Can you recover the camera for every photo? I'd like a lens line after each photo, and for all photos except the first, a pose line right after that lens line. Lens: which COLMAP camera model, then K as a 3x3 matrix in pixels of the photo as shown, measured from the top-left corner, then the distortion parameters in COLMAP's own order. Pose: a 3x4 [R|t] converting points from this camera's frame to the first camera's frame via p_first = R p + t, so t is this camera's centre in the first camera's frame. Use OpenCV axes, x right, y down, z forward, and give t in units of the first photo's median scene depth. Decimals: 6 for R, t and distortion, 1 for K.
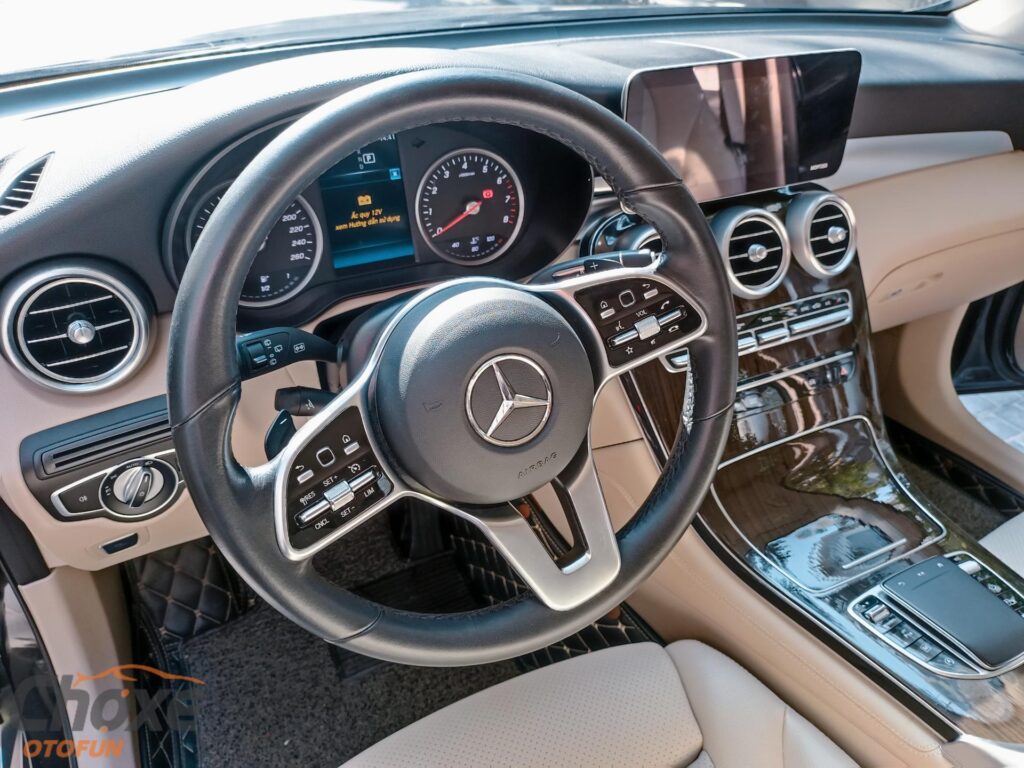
lens RADIAL K [[775.1, 0, 512.0], [0, 775.1, 384.0], [0, 0, 1]] dist [0.024547, 0.001475]
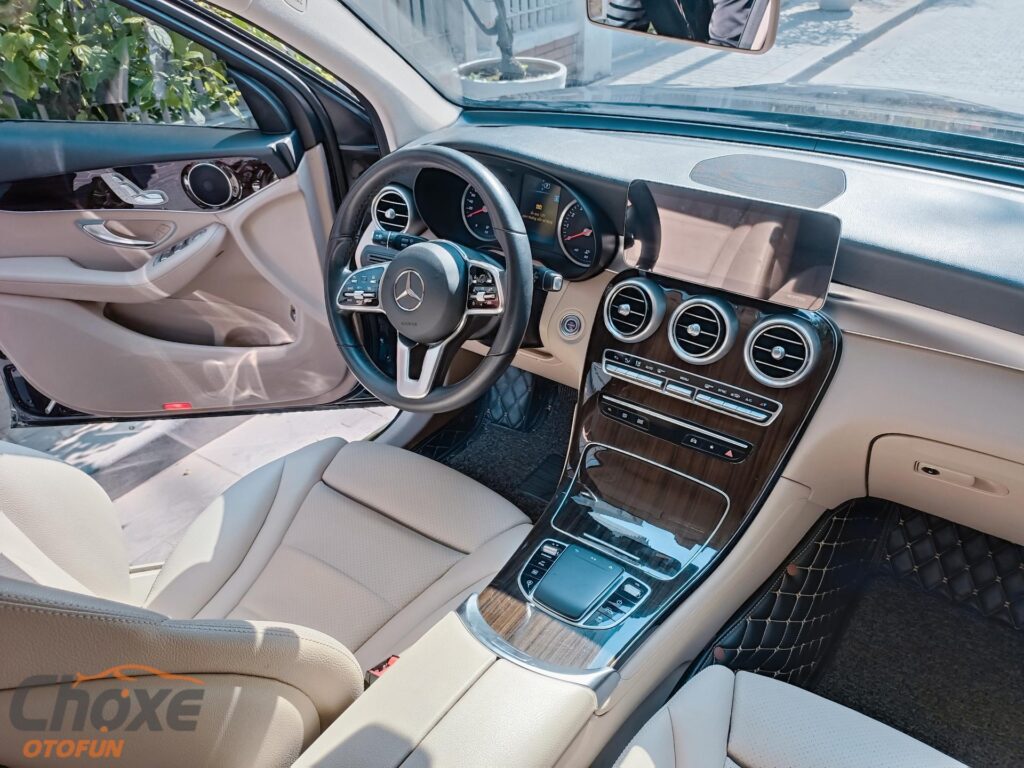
lens RADIAL K [[775.1, 0, 512.0], [0, 775.1, 384.0], [0, 0, 1]] dist [0.024547, 0.001475]
pose [[0.444187, 0.459111, -0.769360, 1.286433], [-0.455481, 0.855190, 0.247359, -0.284046], [0.771515, 0.240556, 0.588981, -0.015586]]
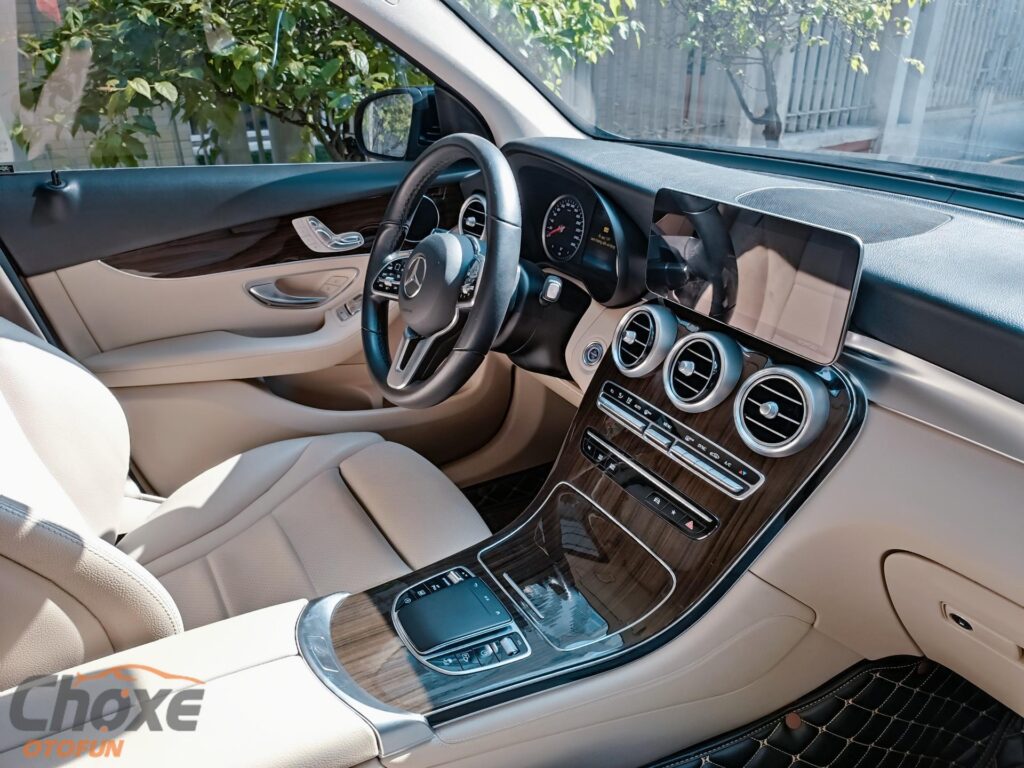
lens RADIAL K [[775.1, 0, 512.0], [0, 775.1, 384.0], [0, 0, 1]] dist [0.024547, 0.001475]
pose [[0.040893, 0.409414, -0.911432, 1.356742], [-0.544193, 0.774151, 0.323331, -0.381407], [0.837963, 0.482773, 0.254457, 0.530447]]
